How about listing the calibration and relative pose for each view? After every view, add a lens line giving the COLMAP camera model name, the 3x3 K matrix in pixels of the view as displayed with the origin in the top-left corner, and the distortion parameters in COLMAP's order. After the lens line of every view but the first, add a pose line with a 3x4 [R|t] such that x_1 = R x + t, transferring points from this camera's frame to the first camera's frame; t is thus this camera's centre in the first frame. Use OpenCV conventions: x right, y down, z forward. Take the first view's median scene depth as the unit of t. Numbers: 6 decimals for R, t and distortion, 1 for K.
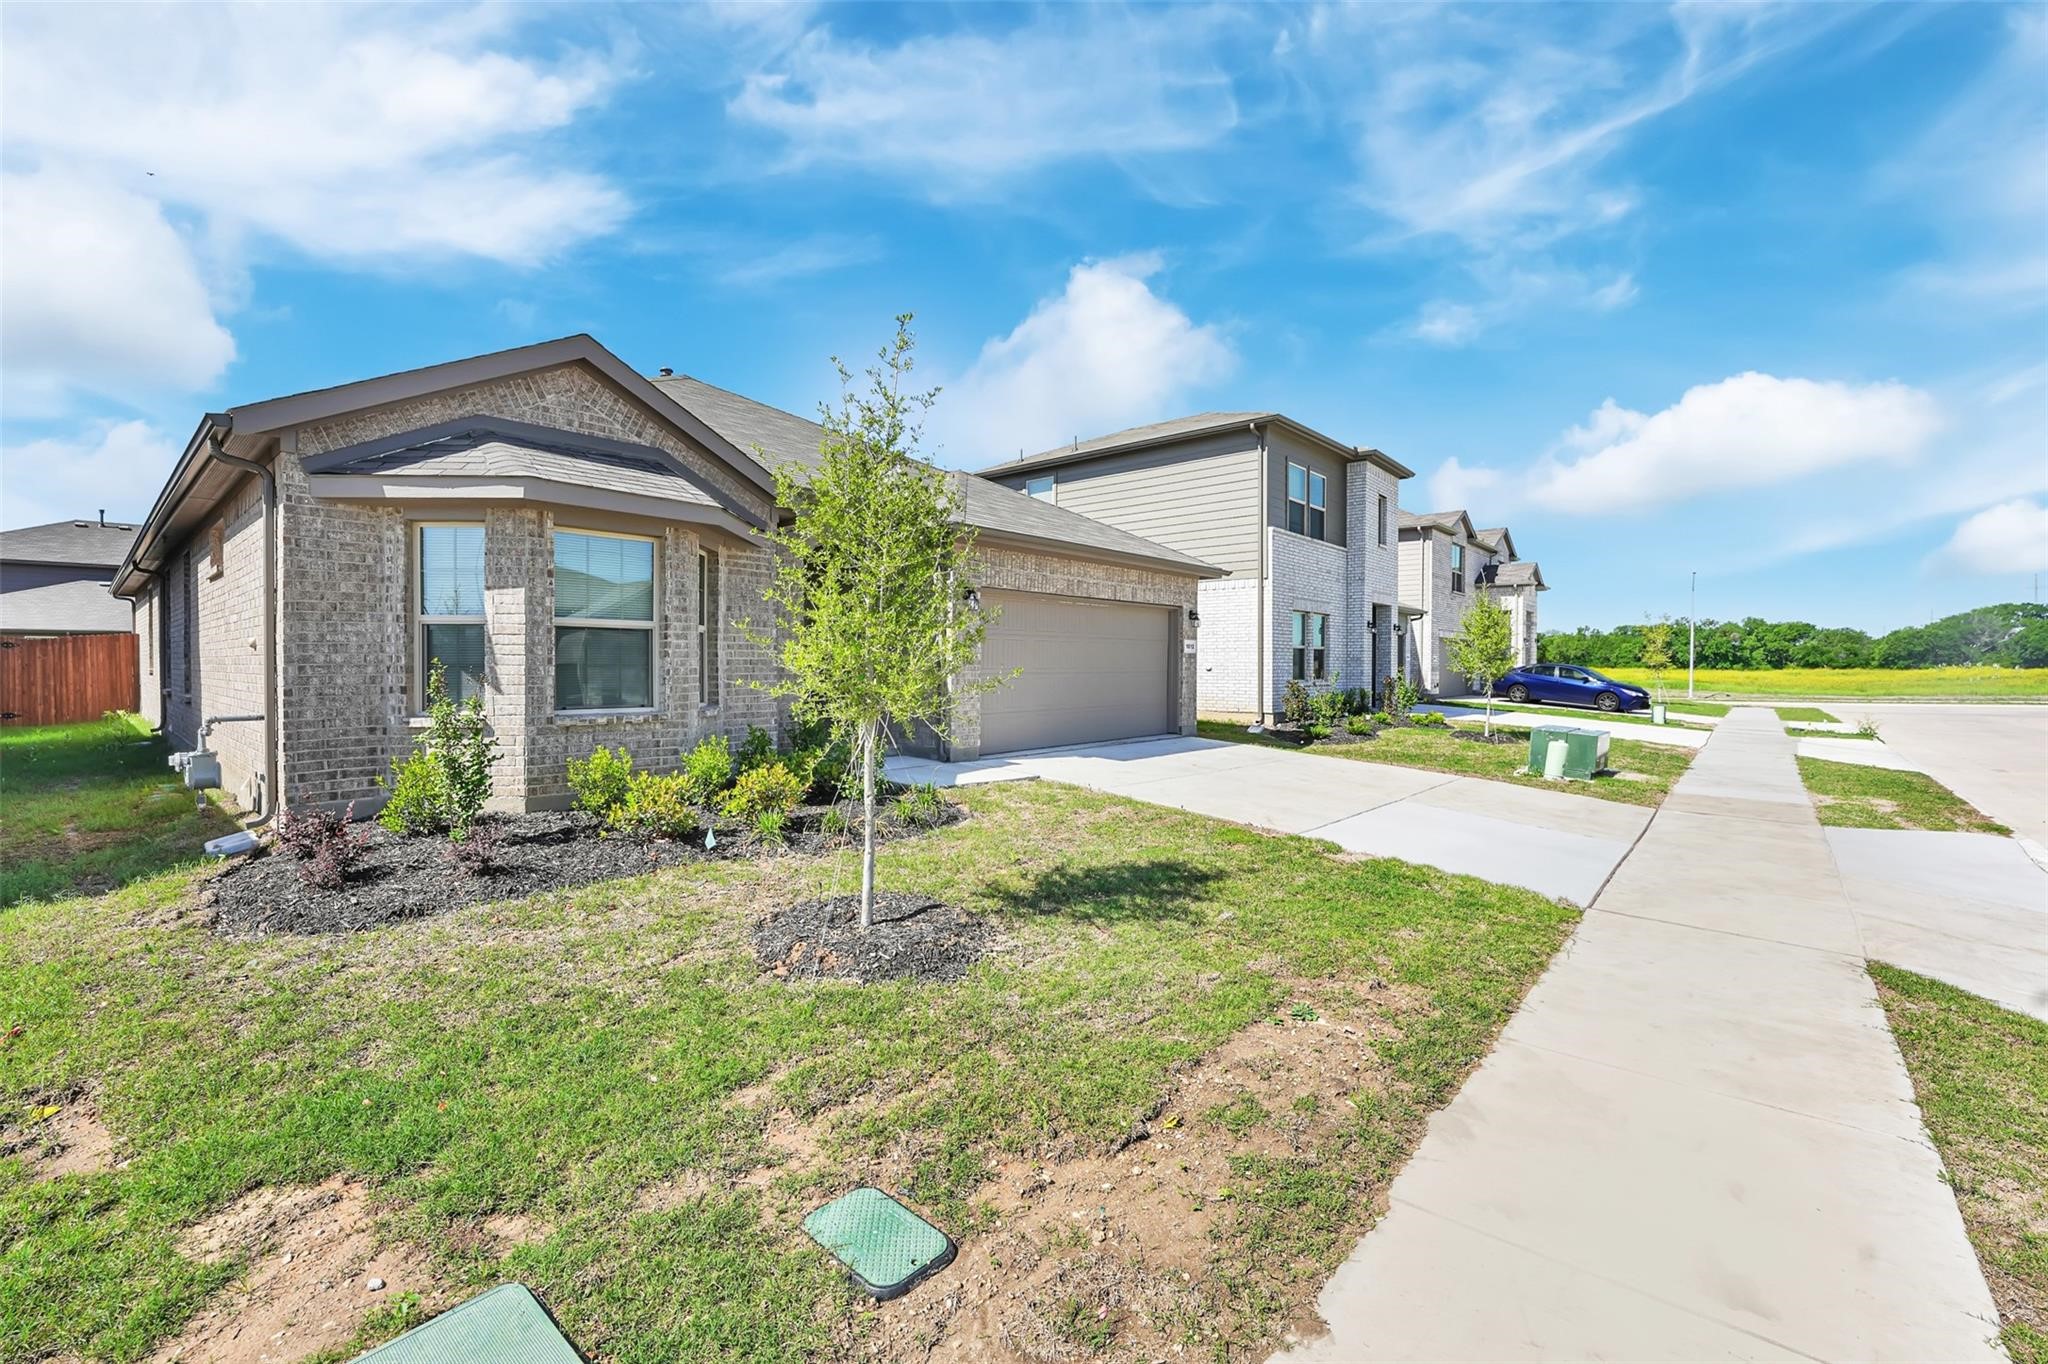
lens RADIAL K [[851.0, 0, 1023.9], [0, 851.0, 686.3], [0, 0, 1]] dist [-0.024010, 0.001622]
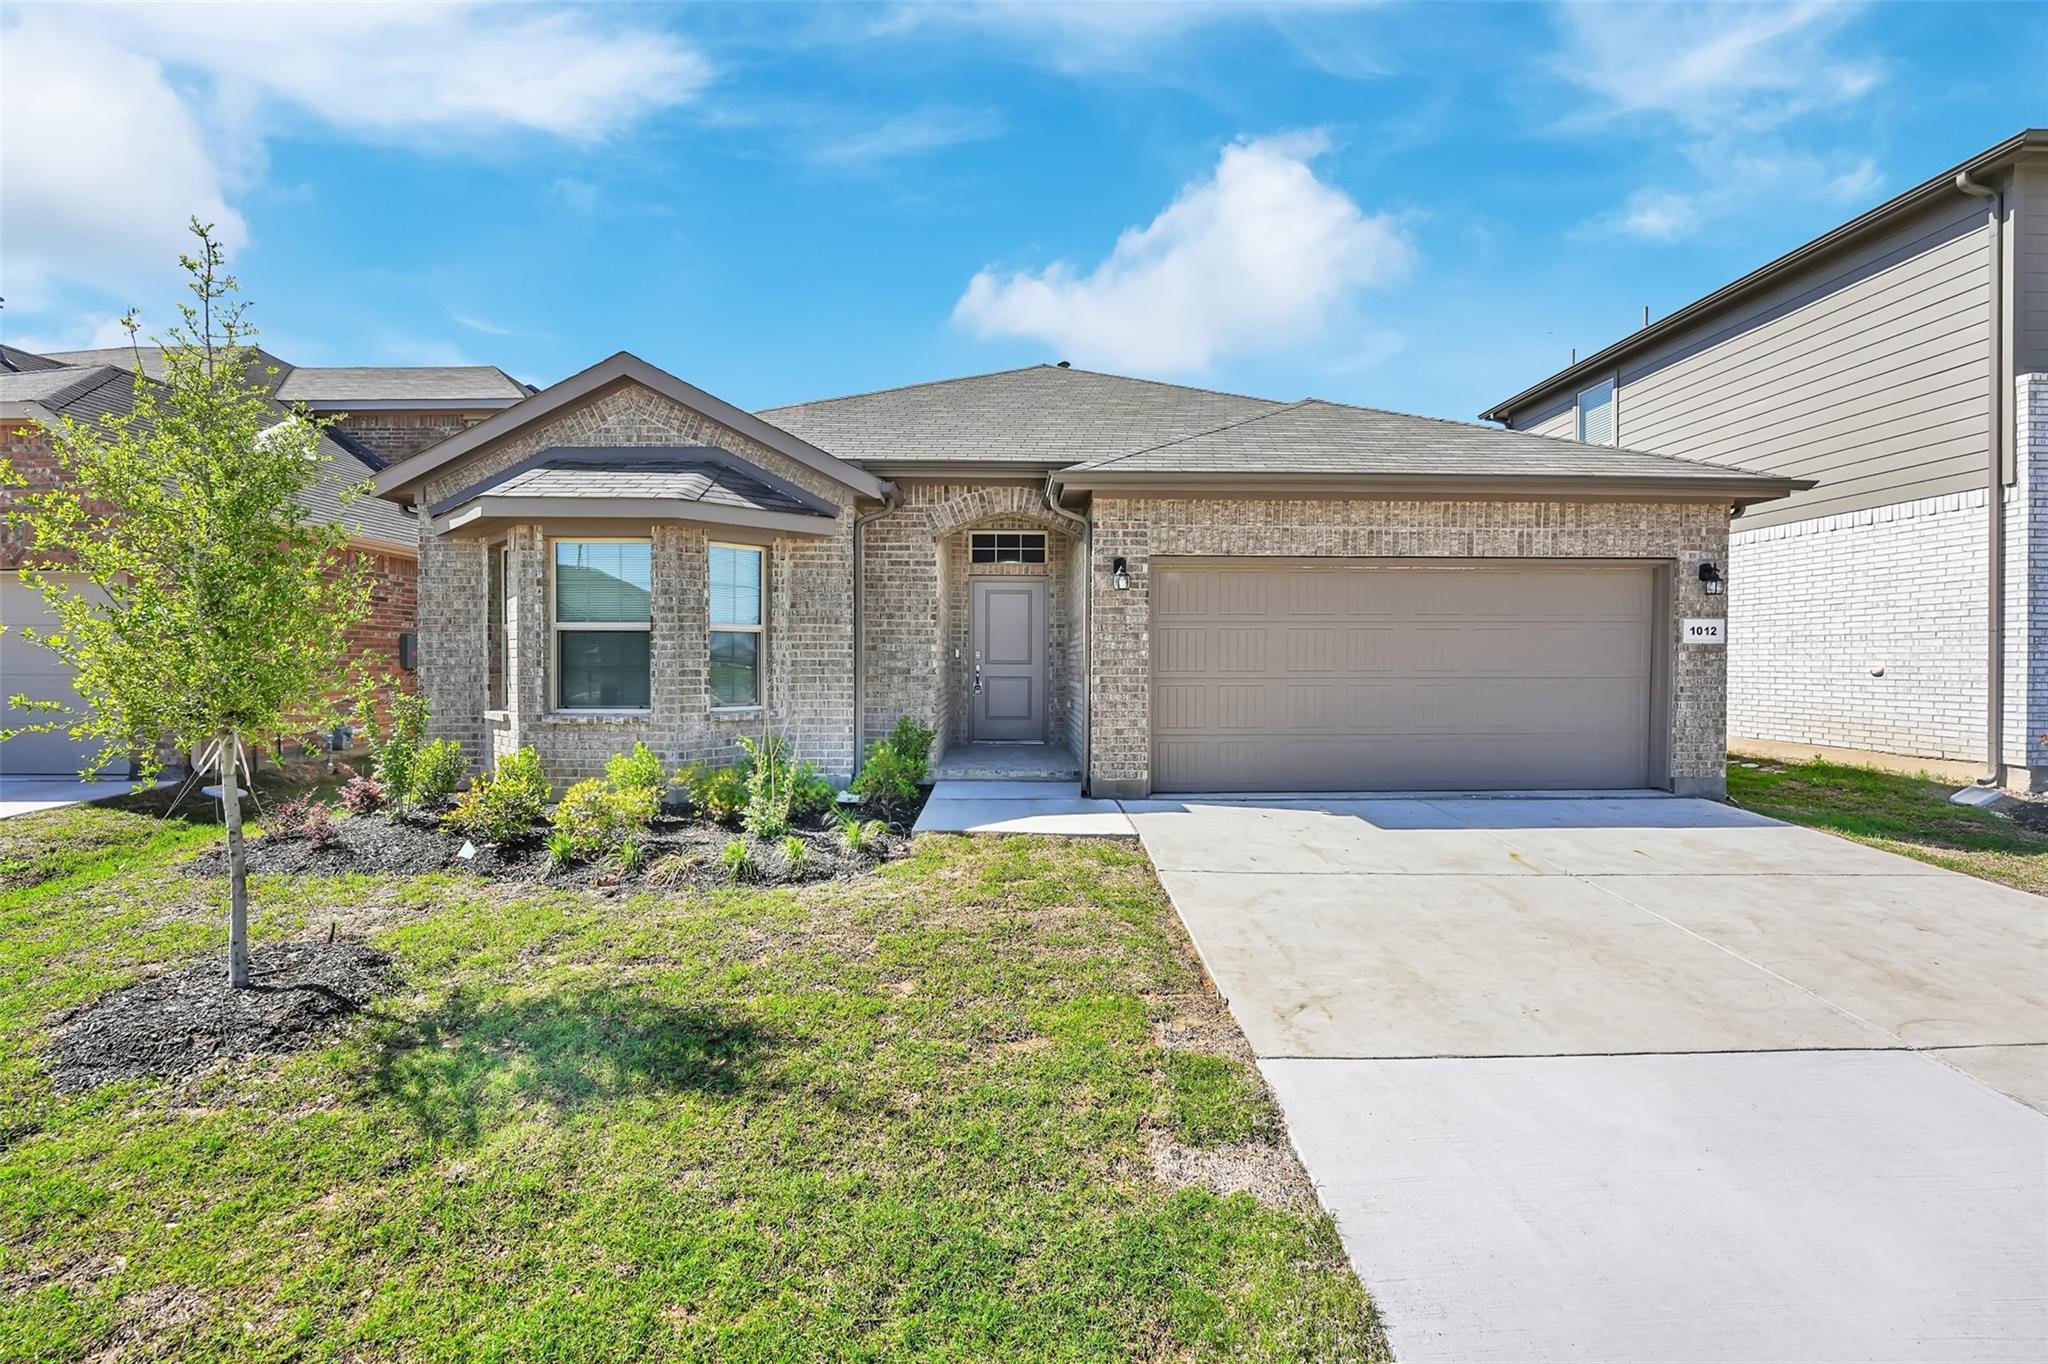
lens RADIAL K [[851.0, 0, 1023.9], [0, 851.0, 686.3], [0, 0, 1]] dist [-0.024010, 0.001622]
pose [[0.678719, 0.018852, -0.734156, 0.499446], [-0.017366, 0.999803, 0.009619, -0.016267], [0.734192, 0.006220, 0.678913, 0.547804]]
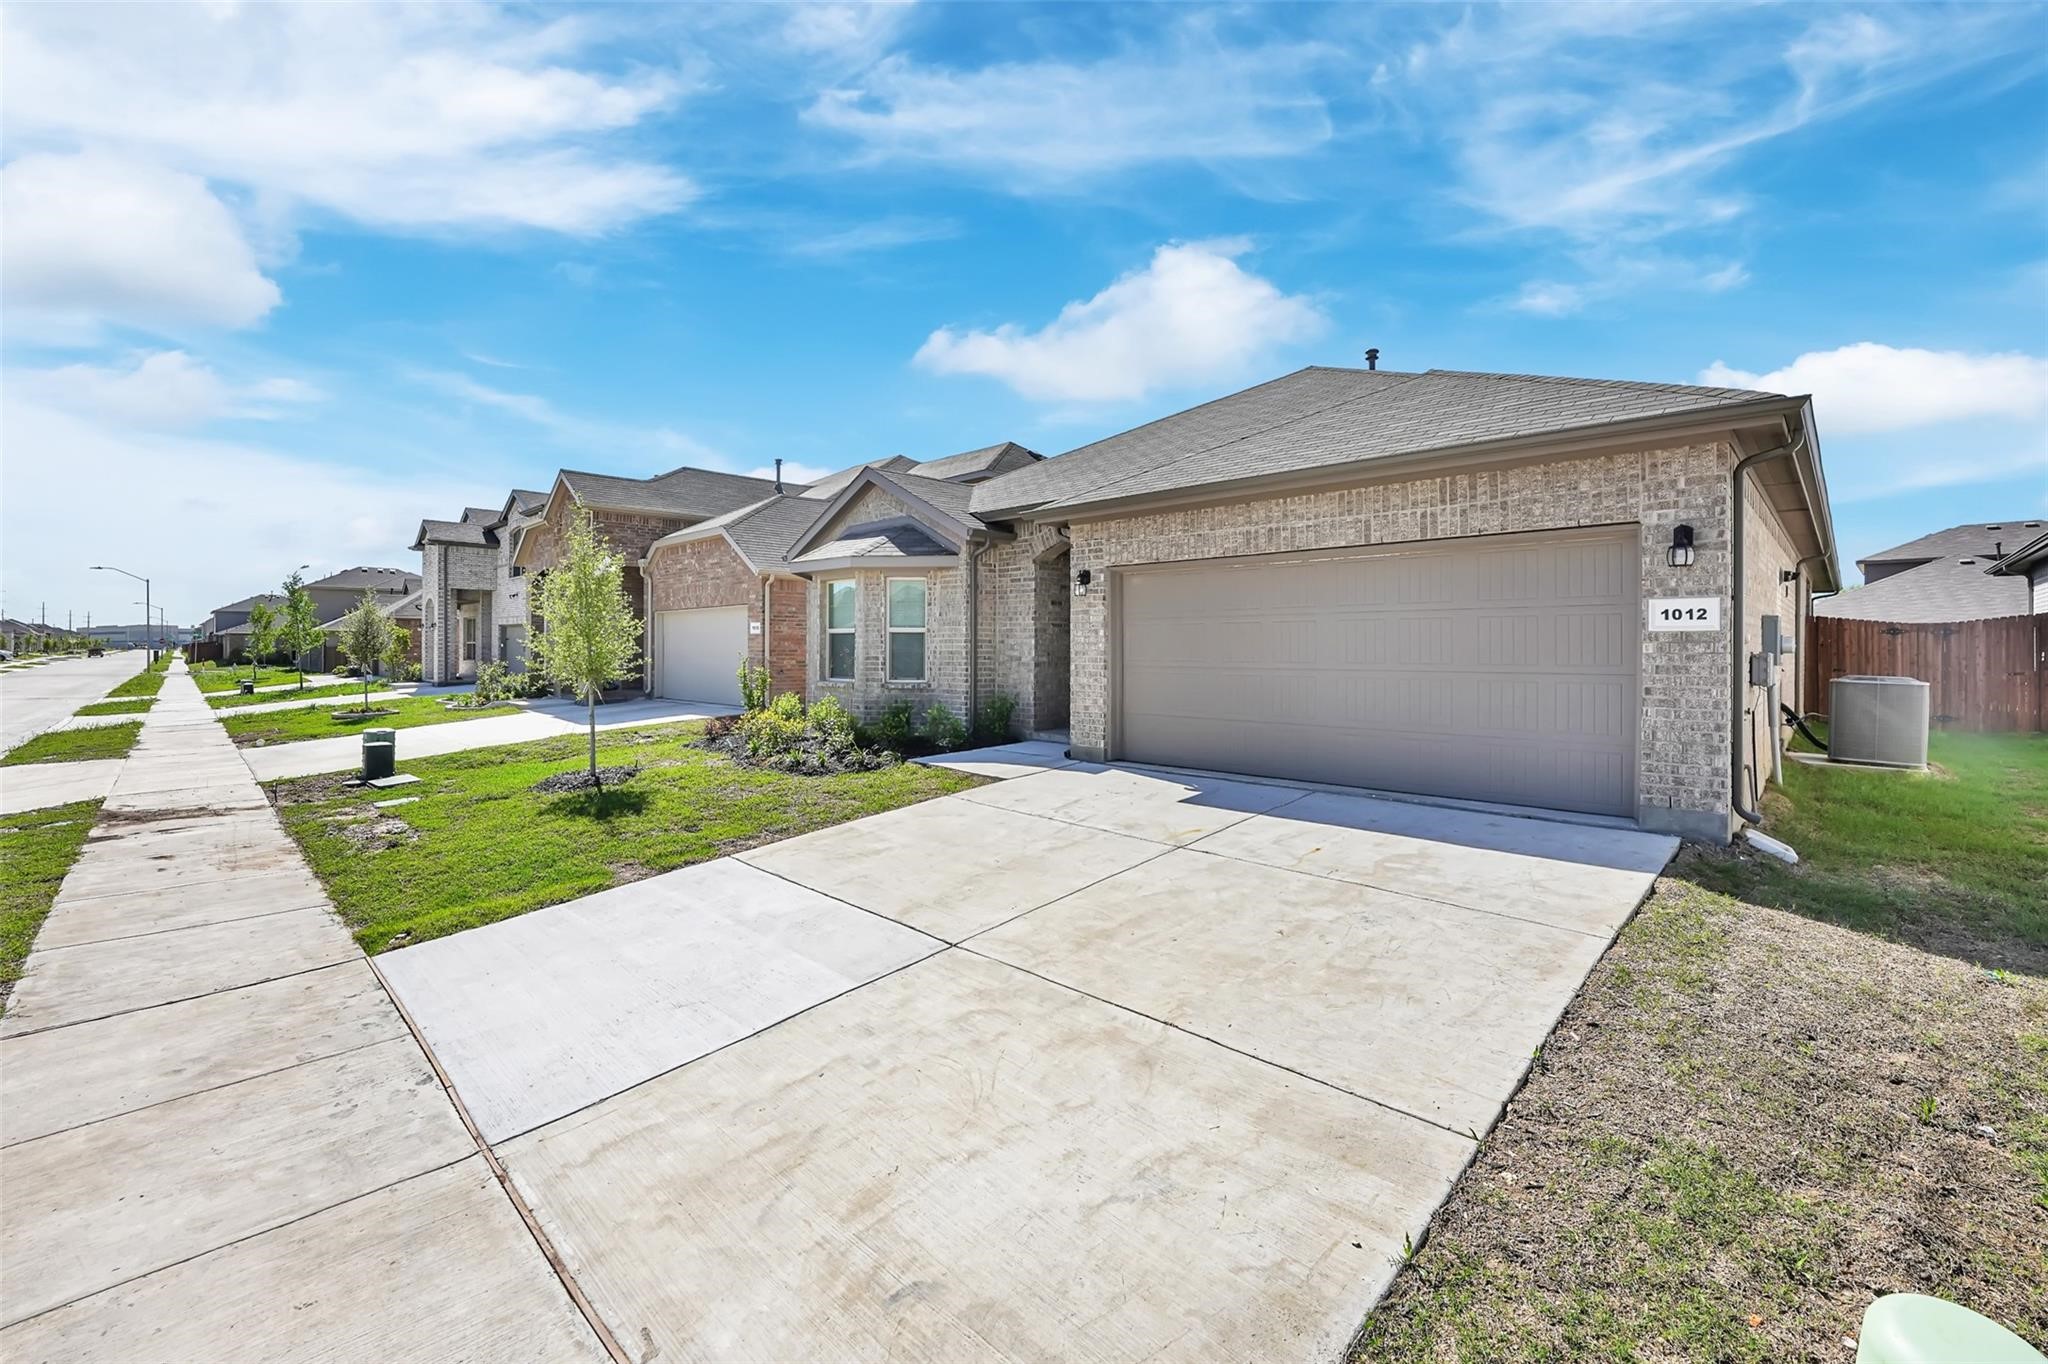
lens RADIAL K [[851.0, 0, 1023.9], [0, 851.0, 686.3], [0, 0, 1]] dist [-0.024010, 0.001622]
pose [[-0.051694, 0.039918, -0.997865, 1.043238], [-0.028154, 0.998745, 0.041411, -0.034712], [0.998266, 0.030235, -0.050506, 1.199074]]
